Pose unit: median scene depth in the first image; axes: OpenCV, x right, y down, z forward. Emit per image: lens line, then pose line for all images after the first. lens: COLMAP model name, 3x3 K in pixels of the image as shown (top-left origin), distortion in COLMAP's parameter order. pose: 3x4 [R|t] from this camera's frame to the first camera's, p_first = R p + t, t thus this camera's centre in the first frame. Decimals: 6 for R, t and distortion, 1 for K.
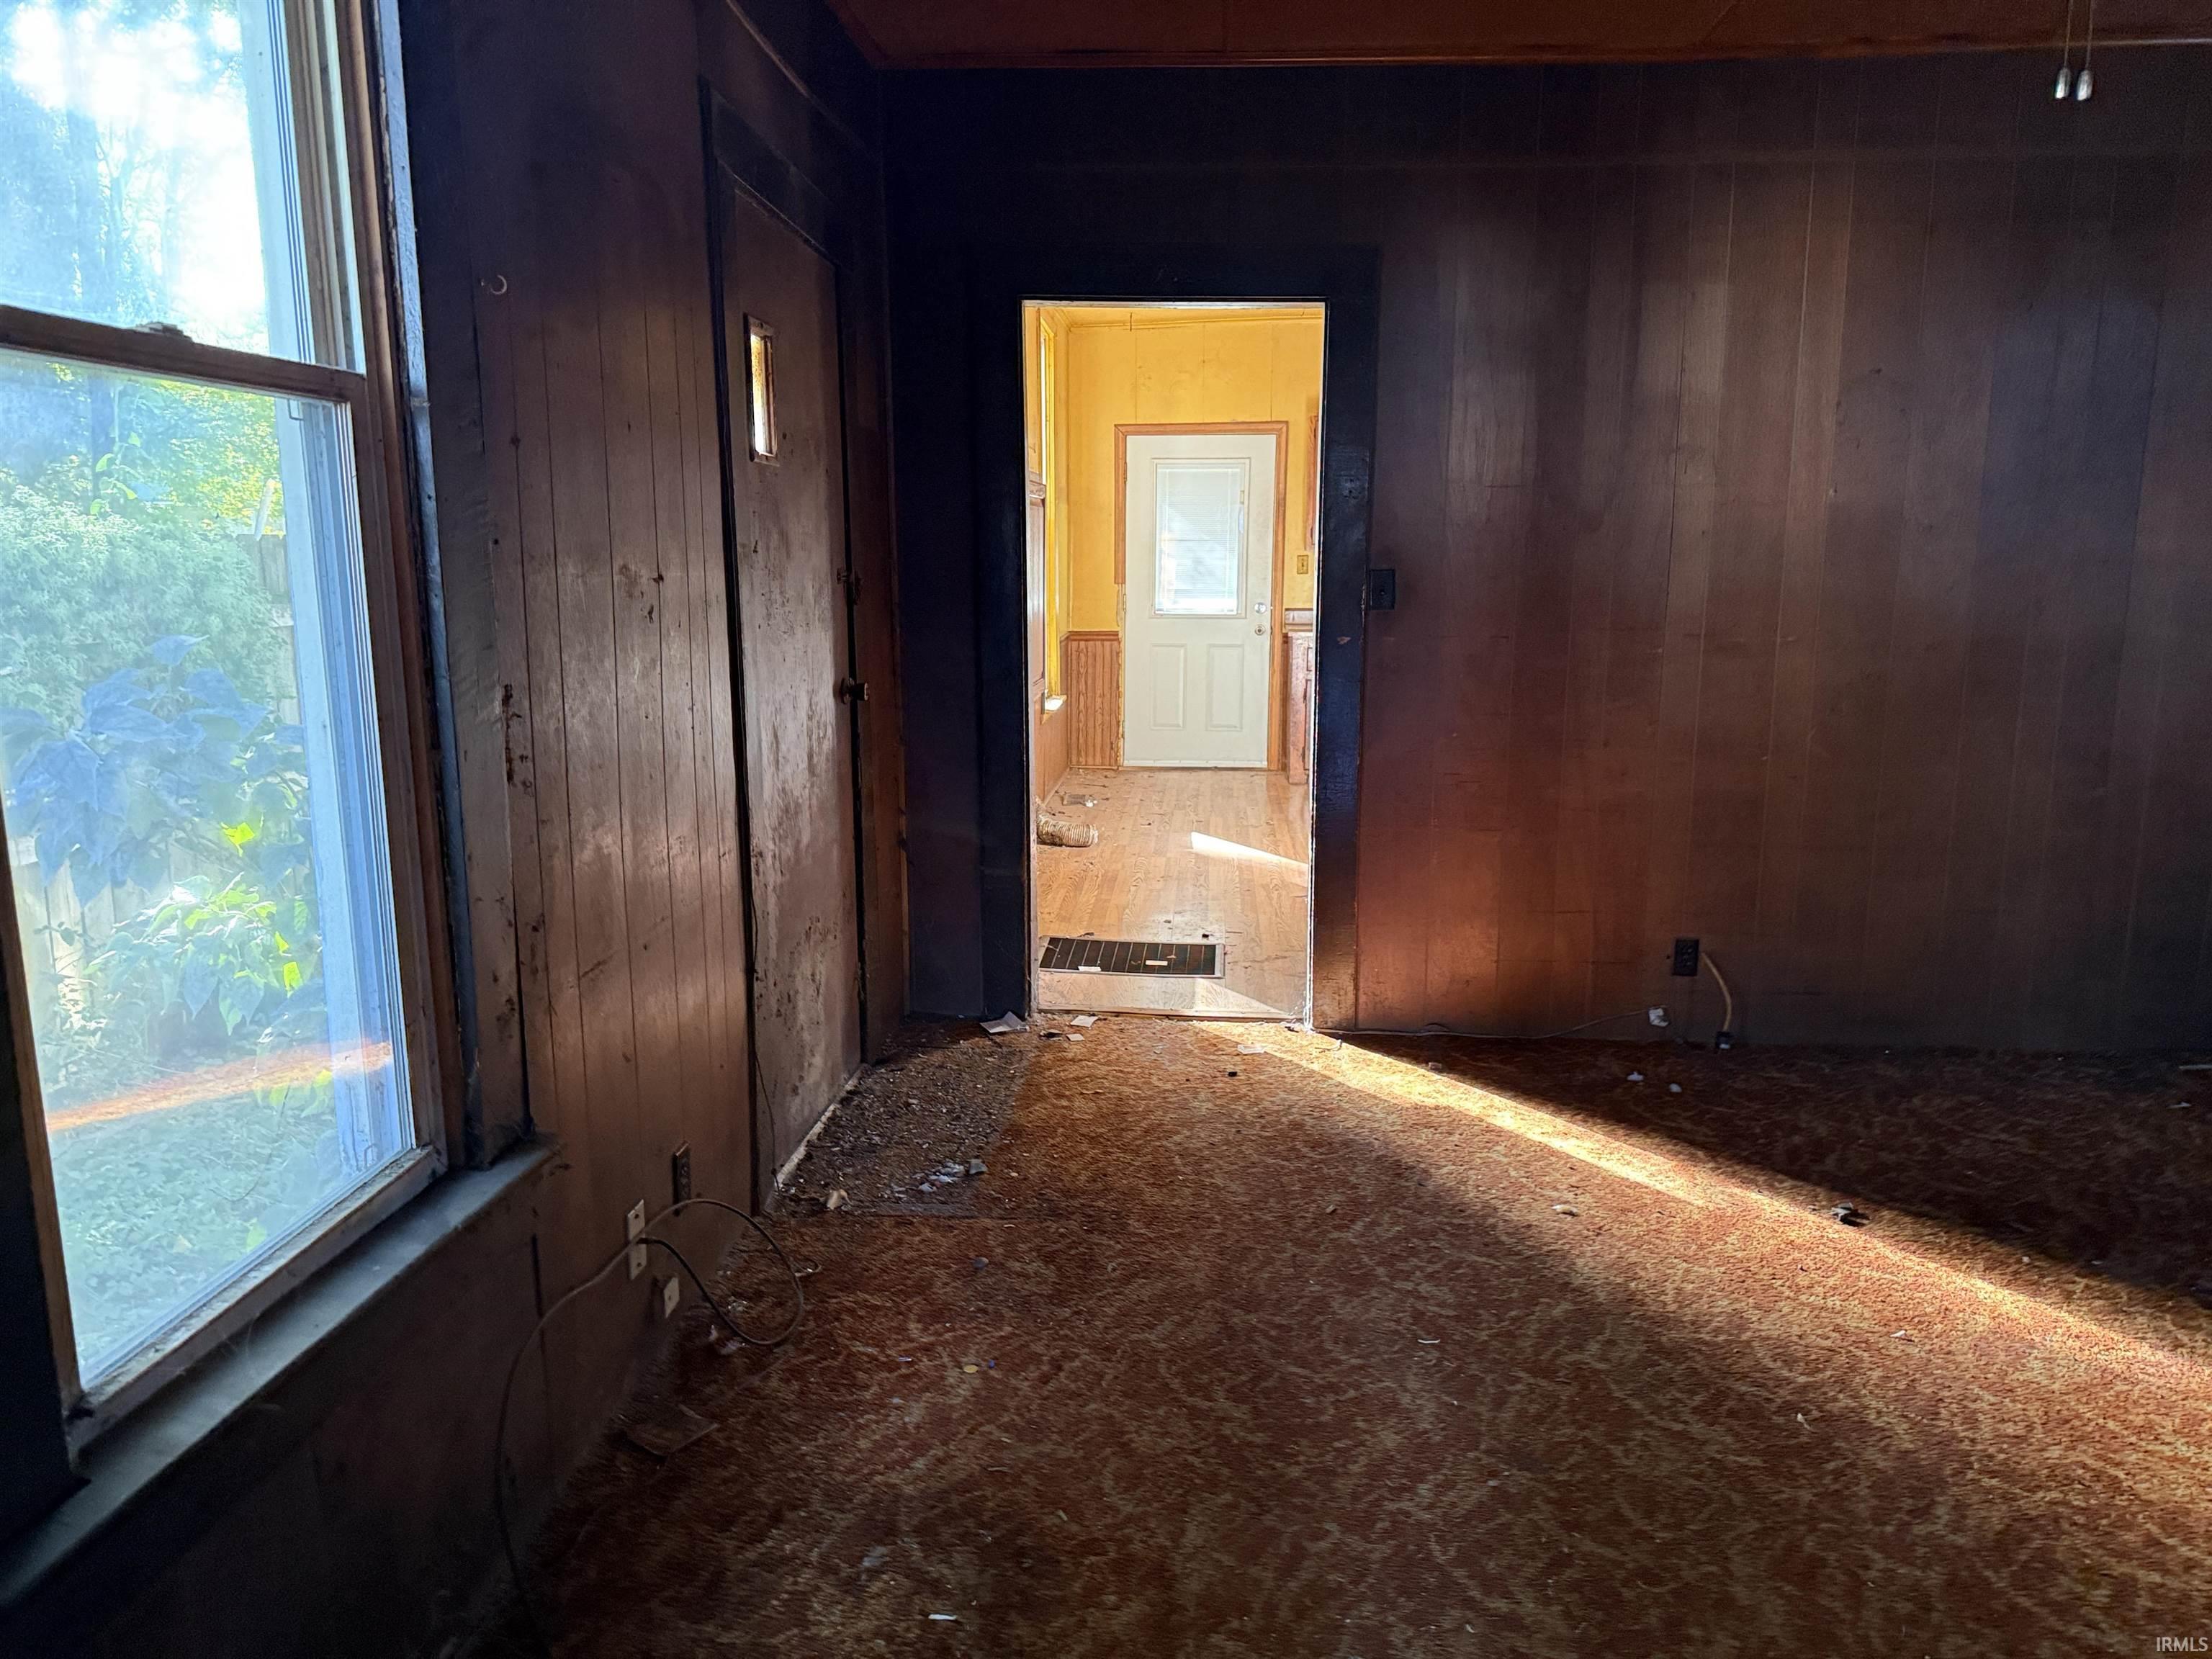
lens RADIAL K [[1533.1, 0, 1063.5], [0, 1533.1, 866.4], [0, 0, 1]] dist [-0.039819, 0.003183]
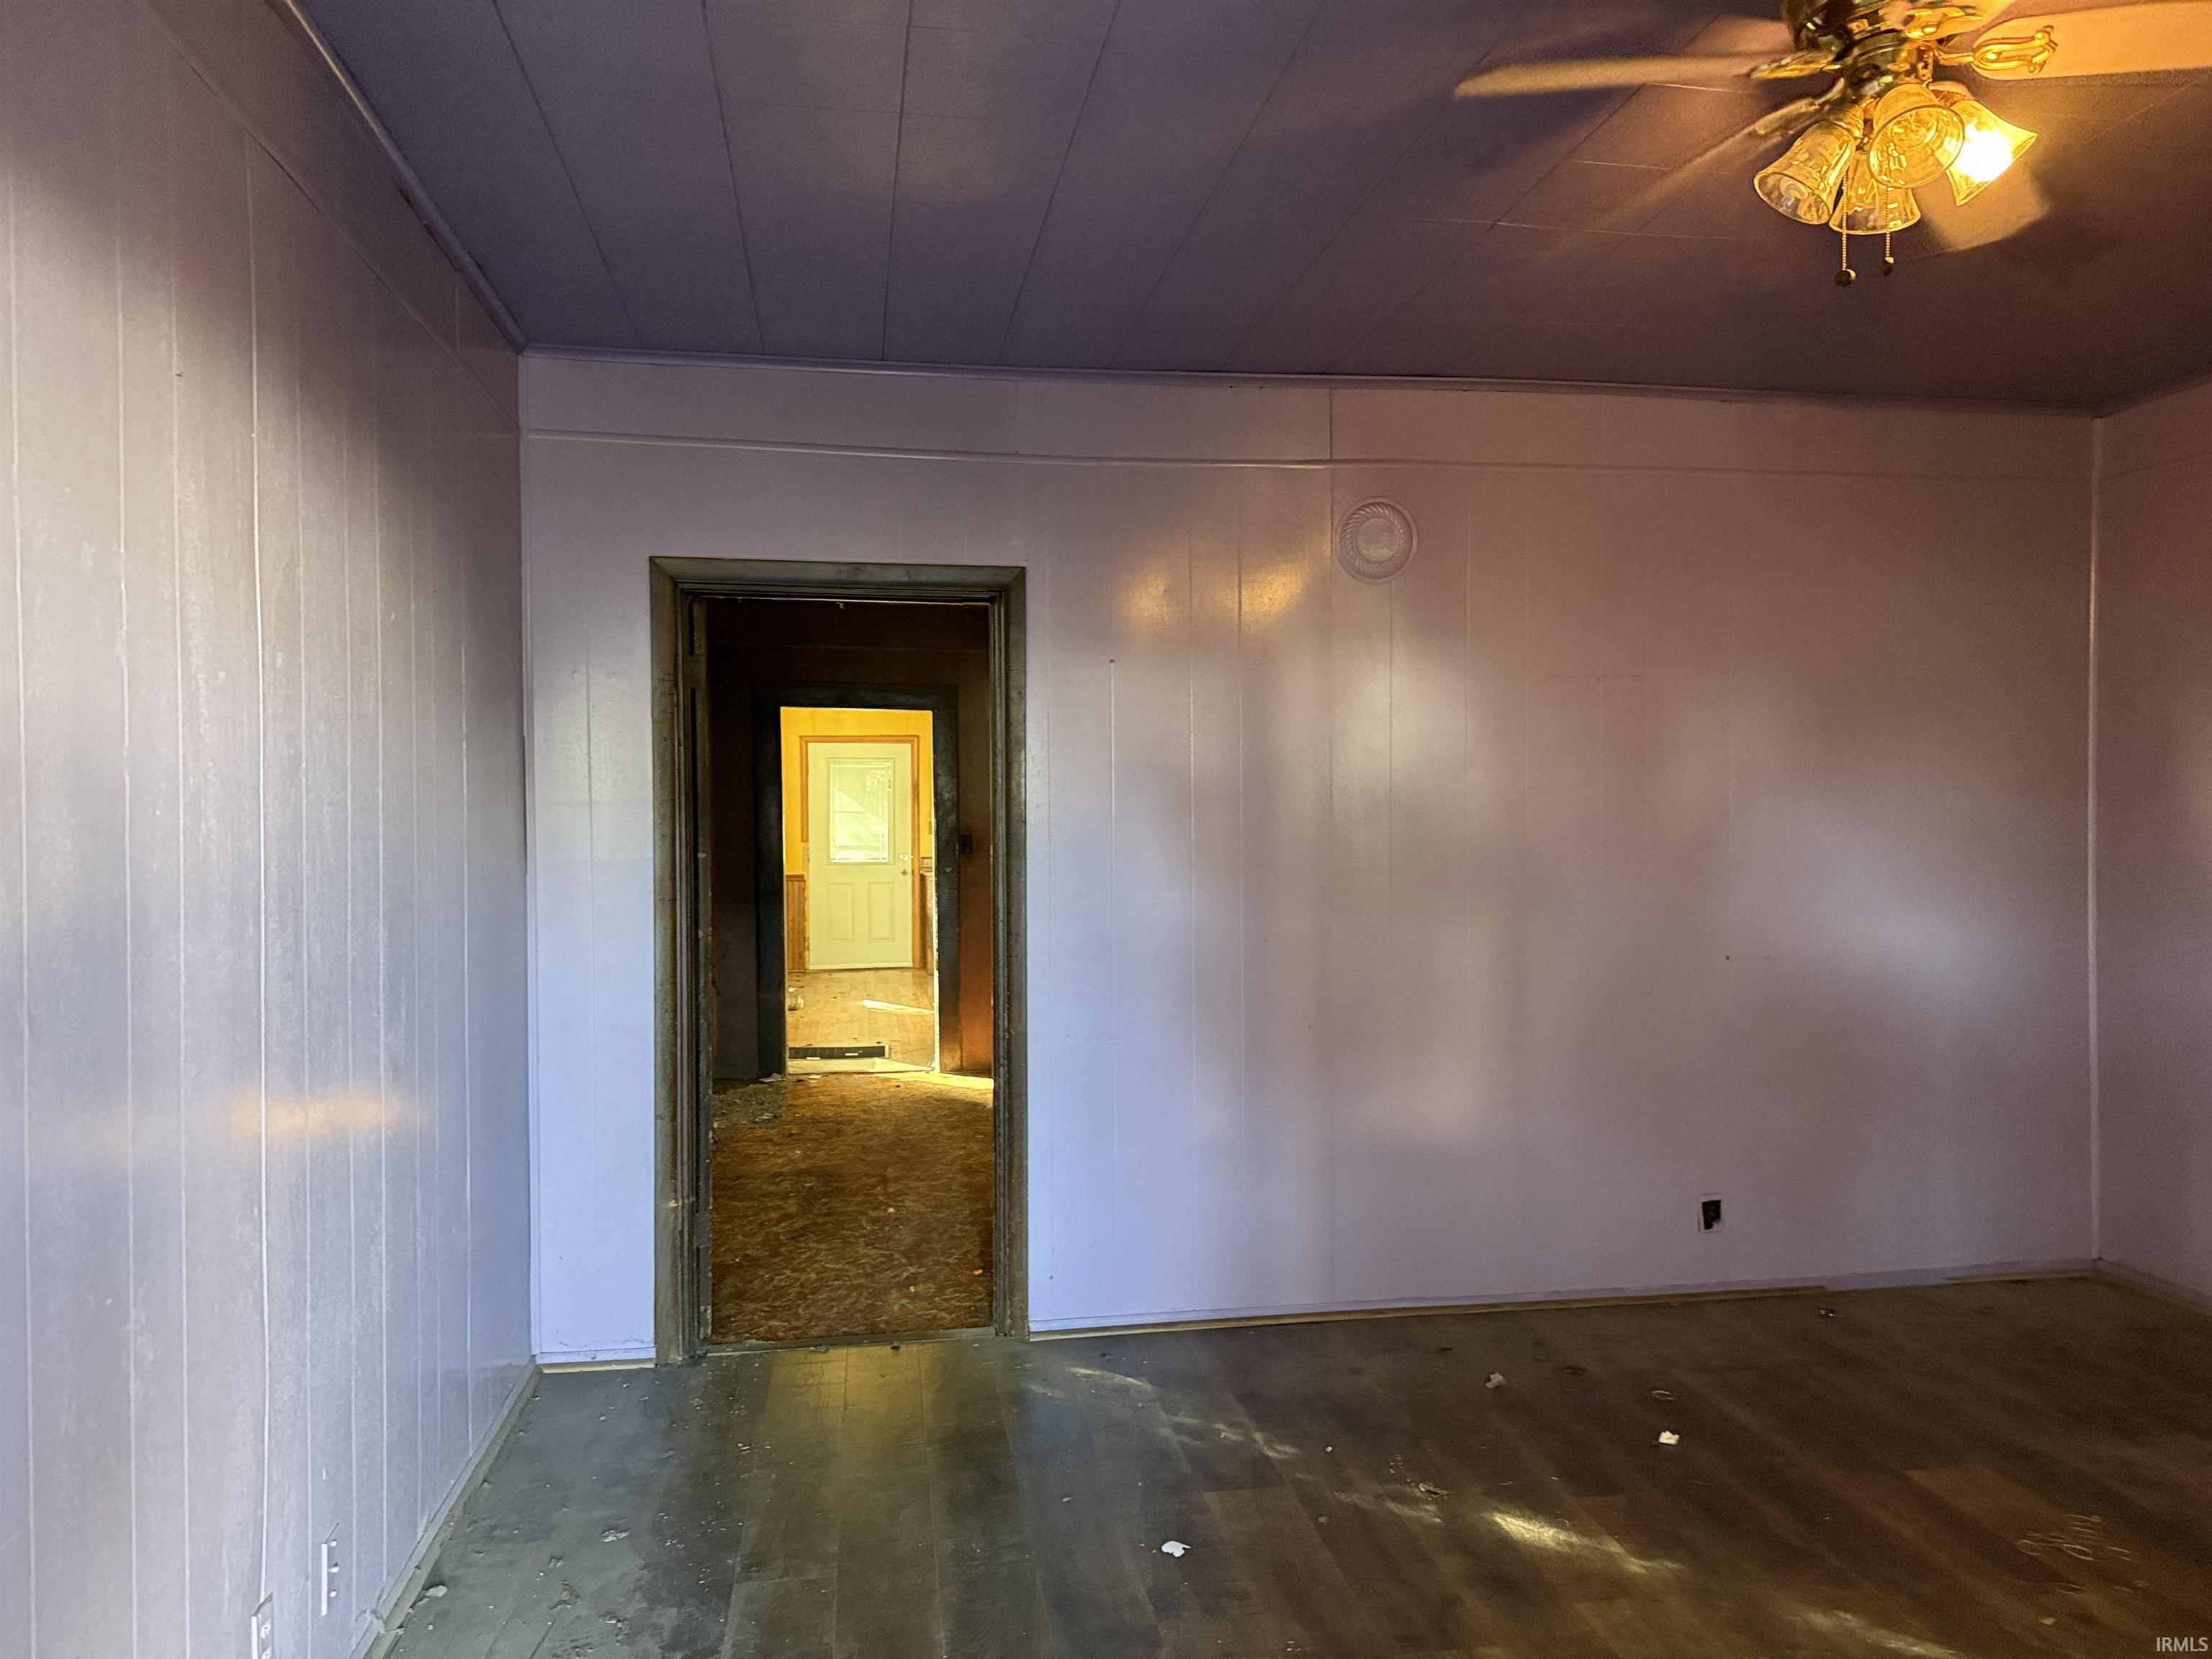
lens RADIAL K [[1565.7, 0, 1118.1], [0, 1565.7, 823.5], [0, 0, 1]] dist [0.051231, -0.059272]
pose [[0.965752, -0.008410, 0.259331, -0.080672], [0.057865, 0.981283, -0.183669, 0.112605], [-0.252933, 0.192385, 0.948163, -0.620793]]
